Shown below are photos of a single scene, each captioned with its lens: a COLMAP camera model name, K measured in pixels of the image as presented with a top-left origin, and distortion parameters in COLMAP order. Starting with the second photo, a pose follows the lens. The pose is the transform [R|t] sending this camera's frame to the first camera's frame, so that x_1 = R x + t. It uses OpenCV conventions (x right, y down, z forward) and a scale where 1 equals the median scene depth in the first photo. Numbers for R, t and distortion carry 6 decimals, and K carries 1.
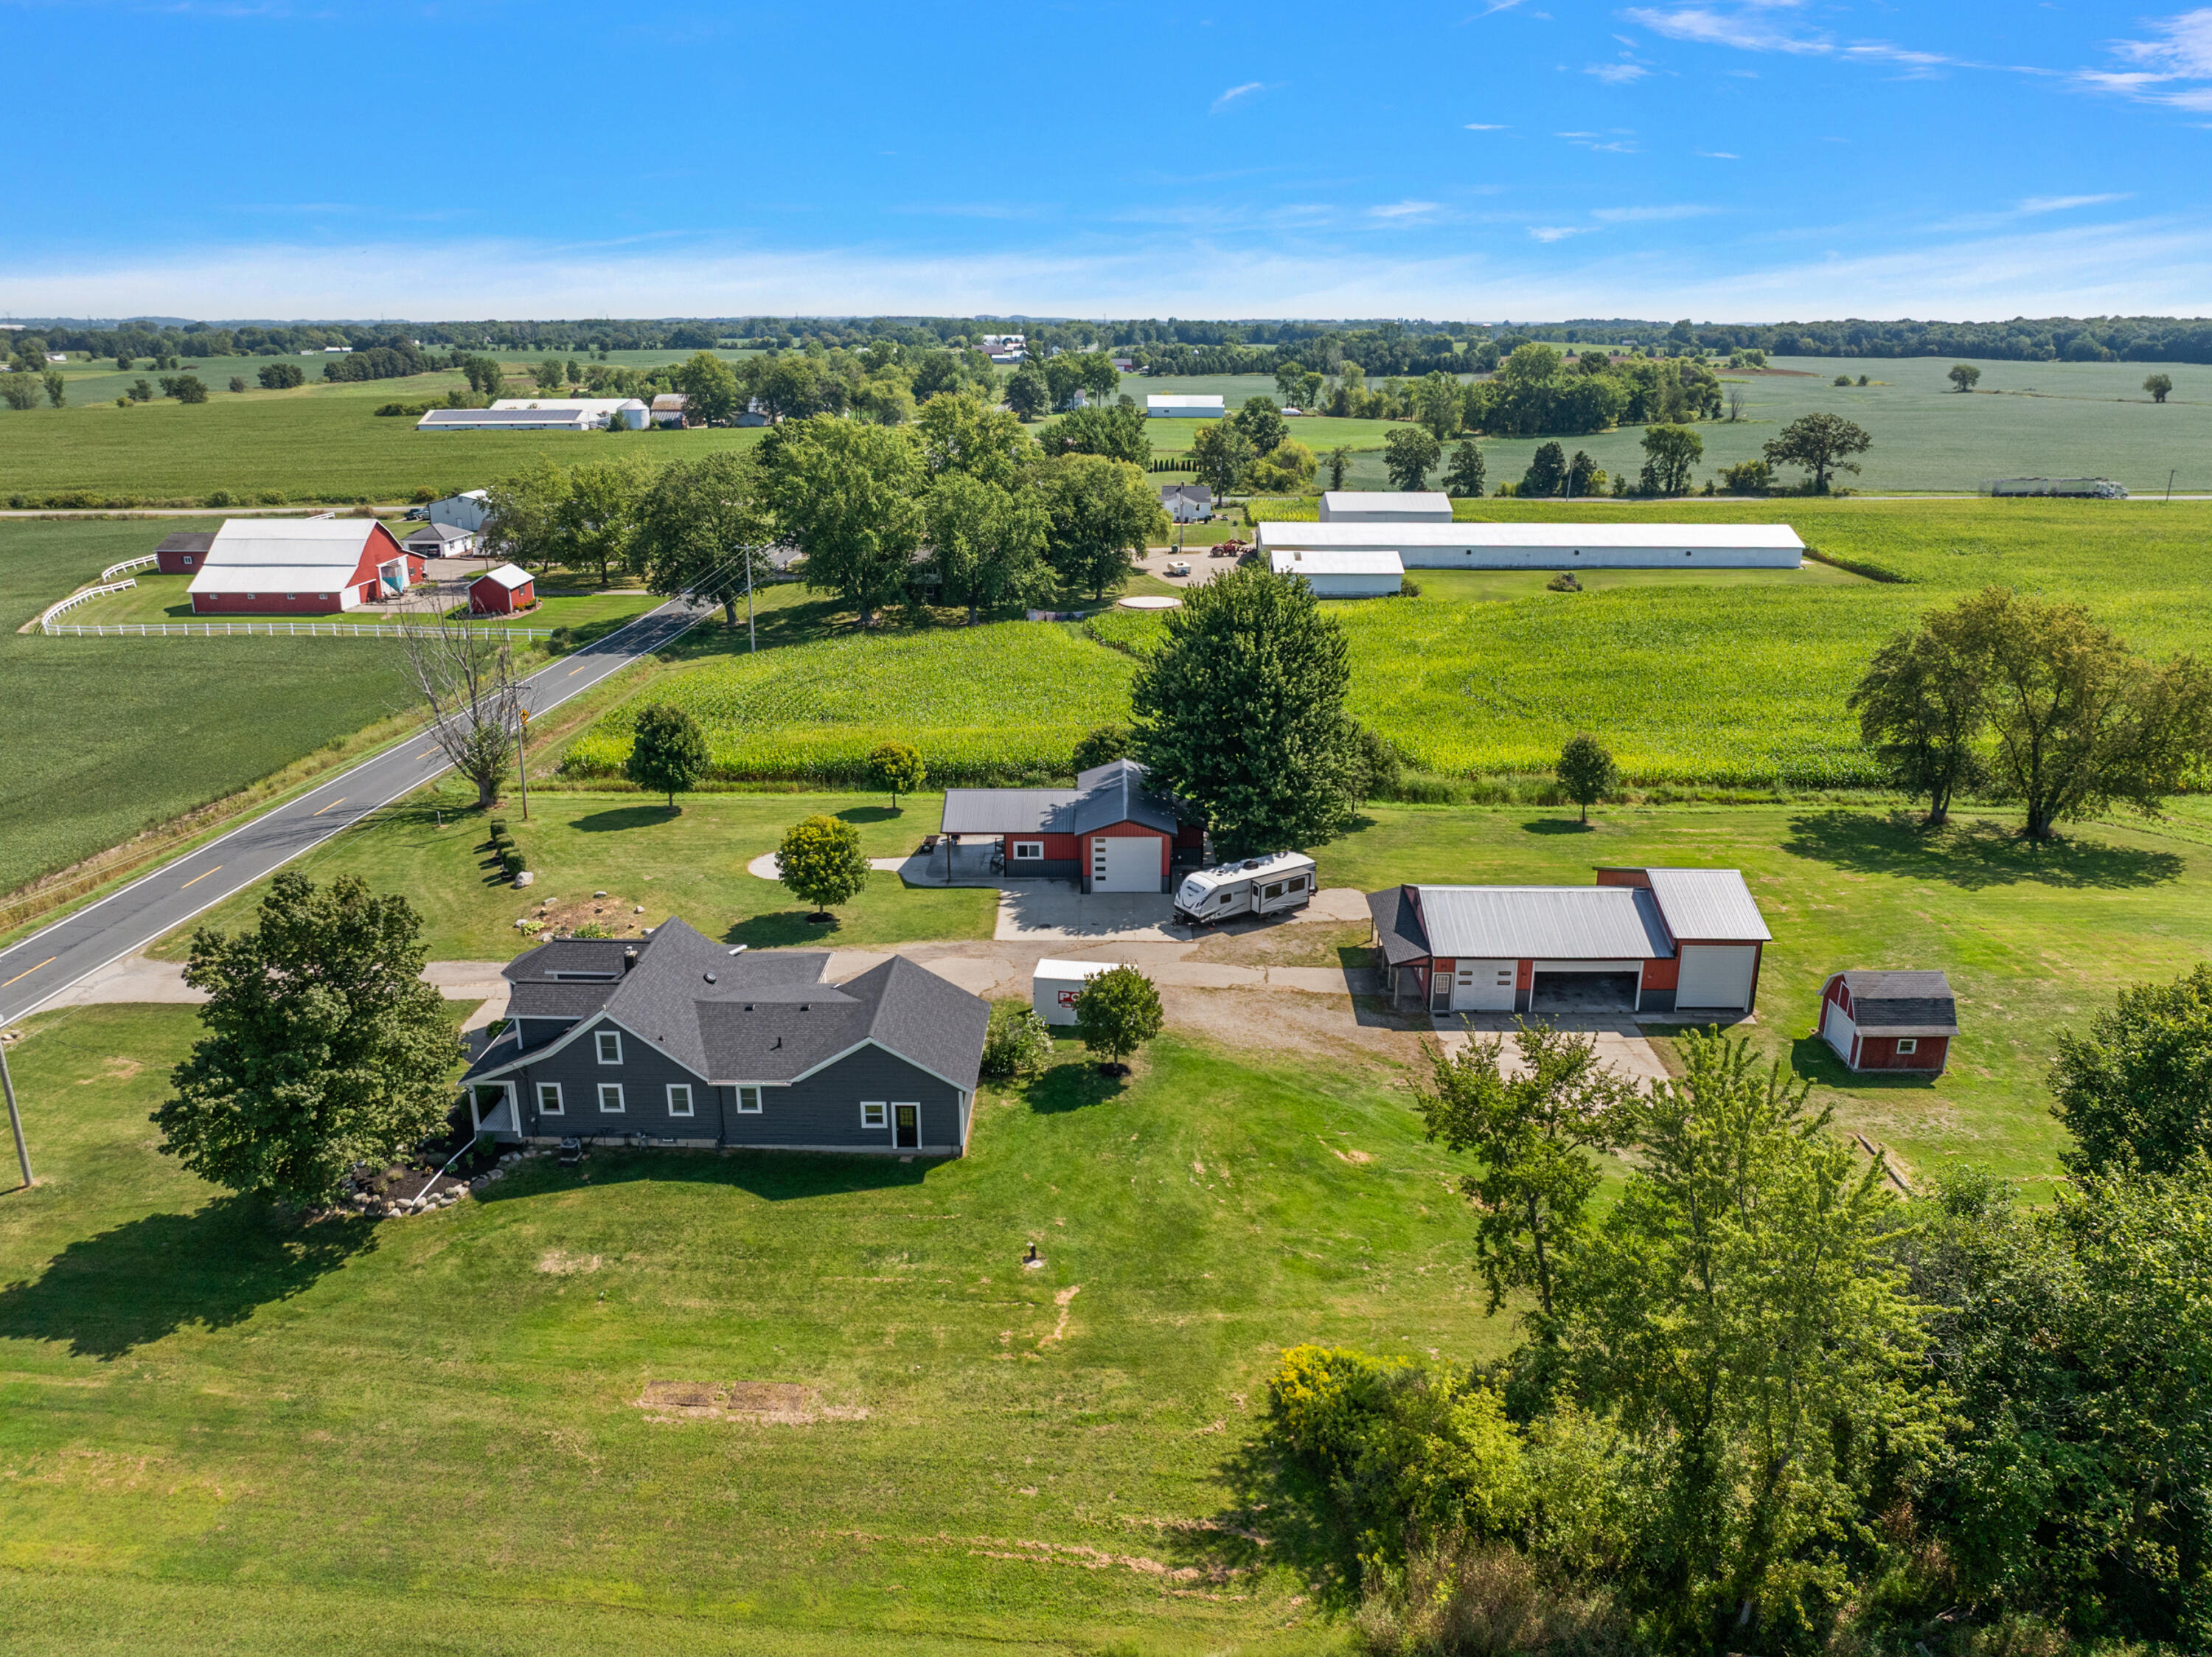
lens RADIAL K [[1550.0, 0, 1106.0], [0, 1550.0, 828.5], [0, 0, 1]] dist [-0.042955, 0.002695]
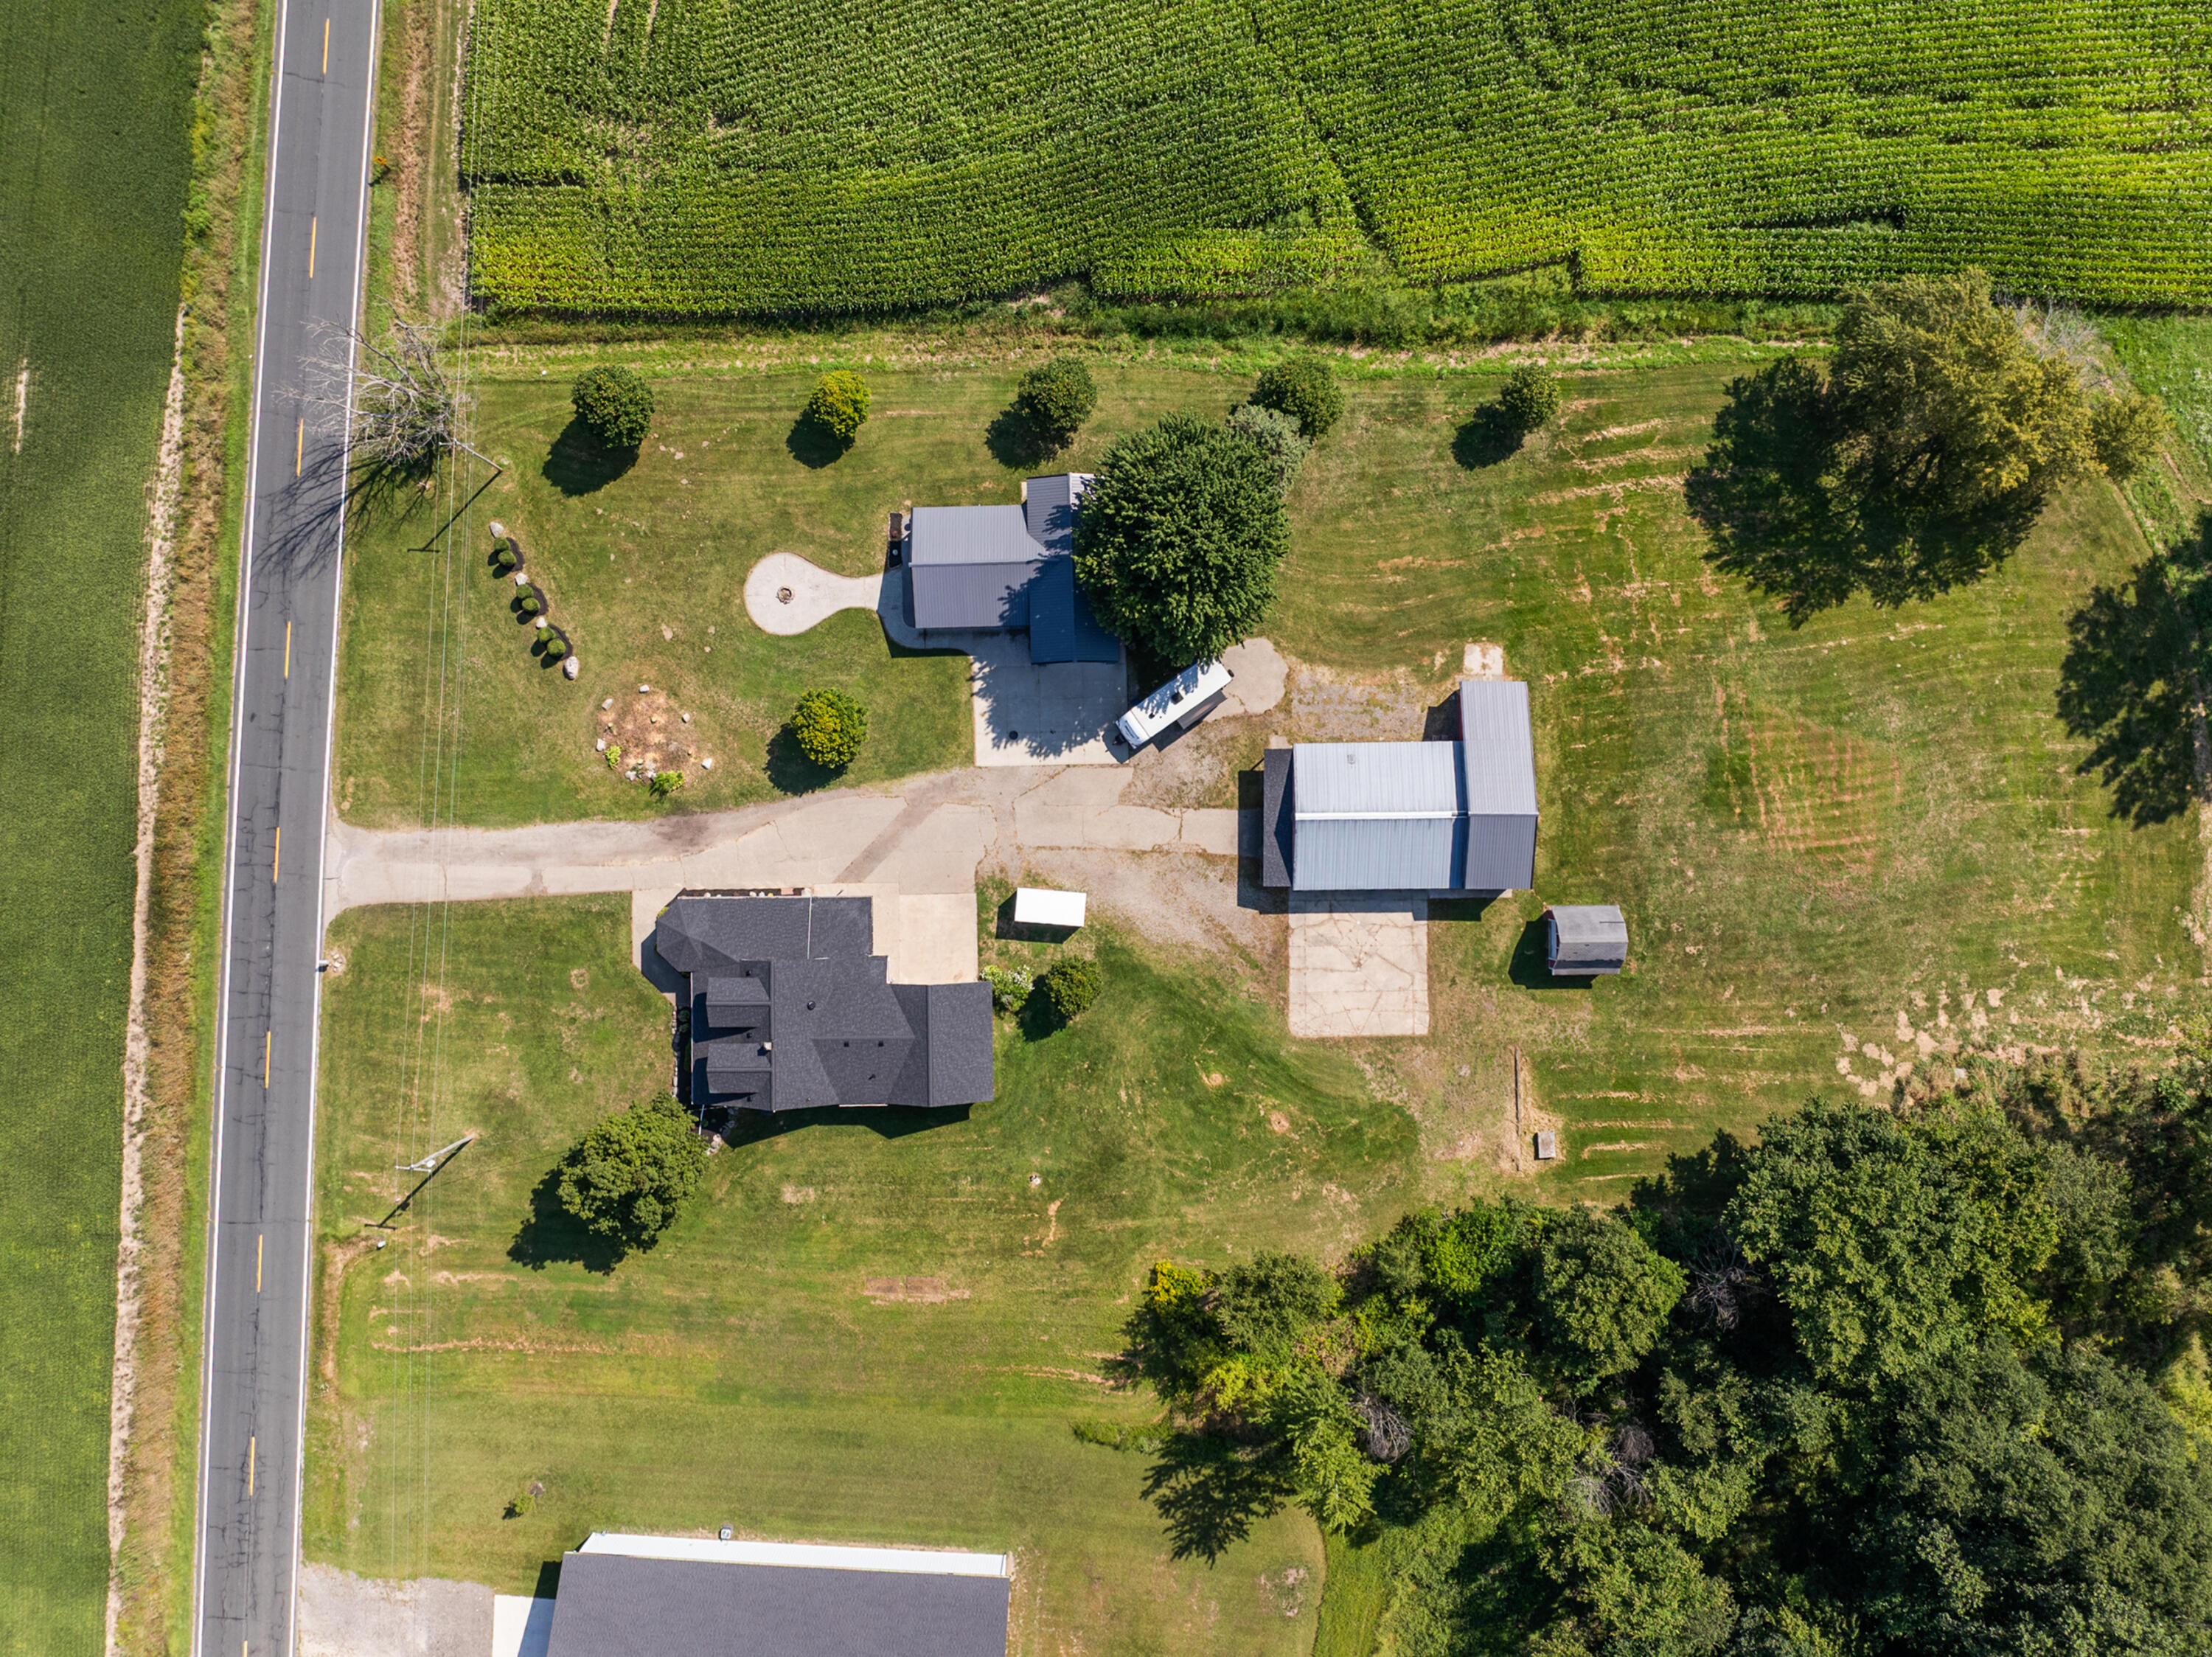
lens RADIAL K [[1561.5, 0, 1106.0], [0, 1561.5, 828.5], [0, 0, 1]] dist [-0.028852, 0.001027]
pose [[0.999628, -0.025806, -0.008821, 0.052674], [0.016710, 0.323927, 0.945934, -1.286842], [-0.021553, -0.945730, 0.324238, 0.585685]]
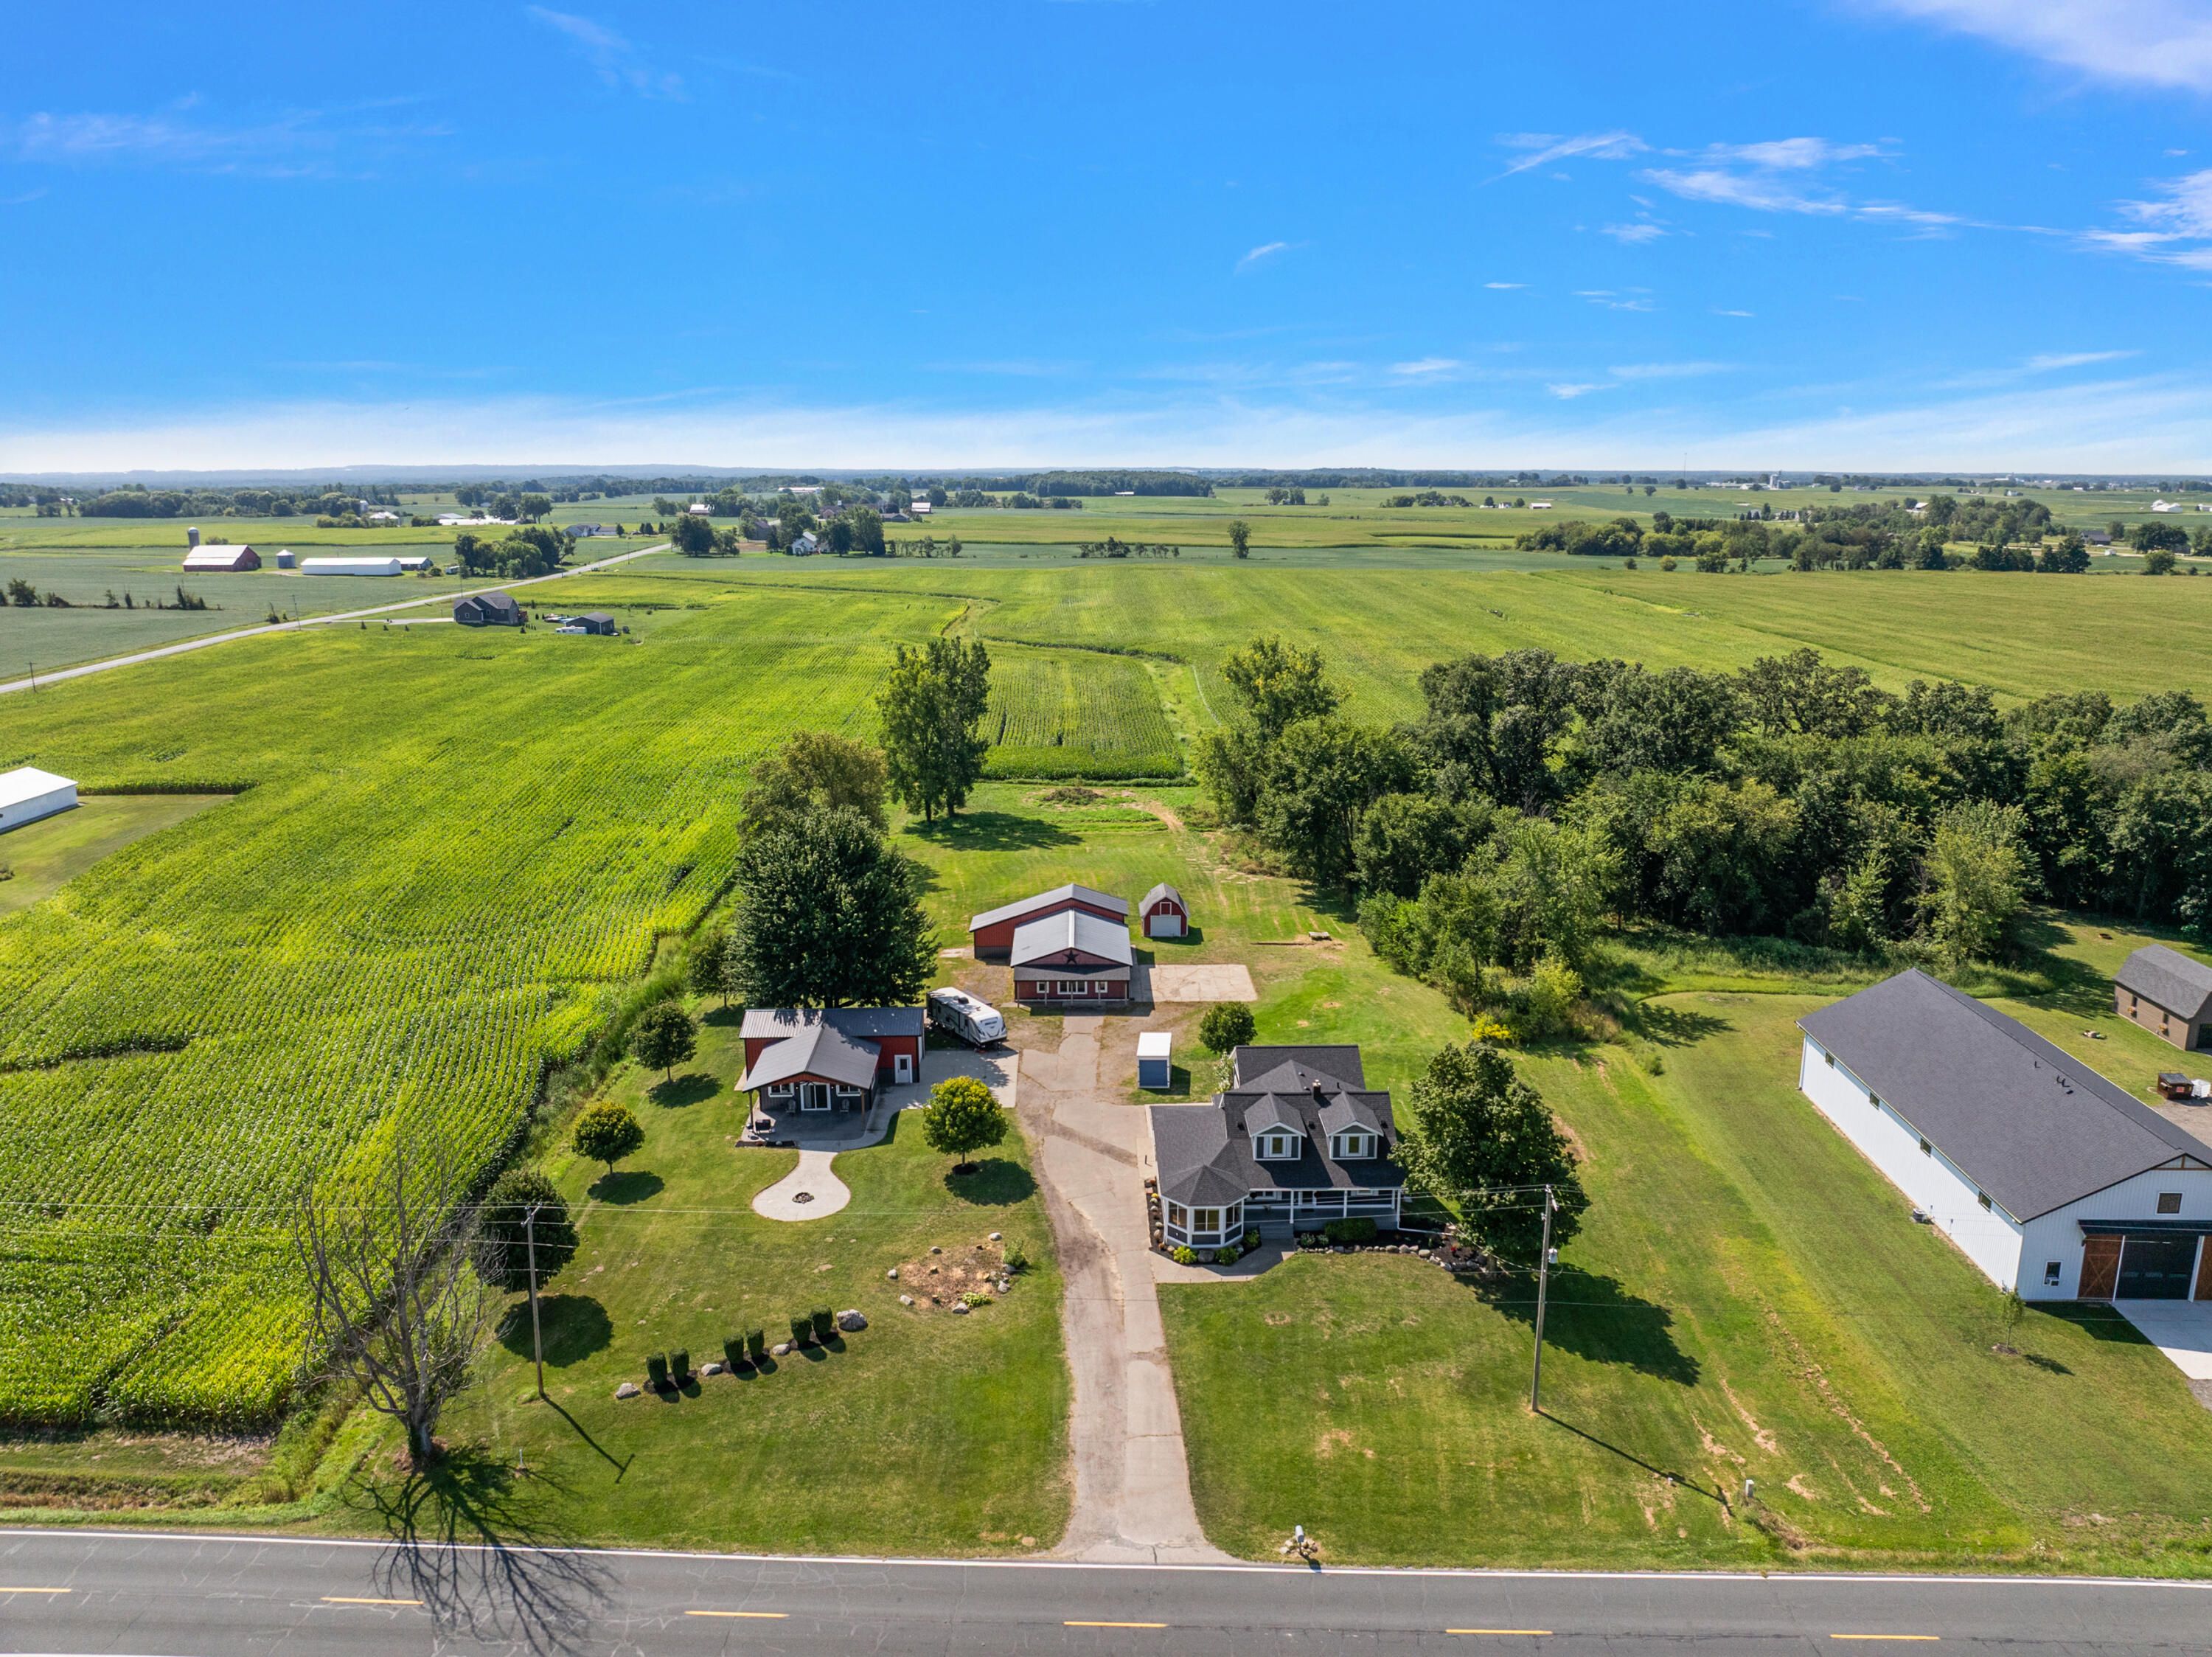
lens RADIAL K [[1550.0, 0, 1106.0], [0, 1550.0, 828.5], [0, 0, 1]] dist [-0.042955, 0.002695]
pose [[-0.031192, -0.225340, 0.973781, -1.411731], [0.313500, 0.922886, 0.223605, -0.446100], [-0.949076, 0.312255, 0.041857, 0.899749]]
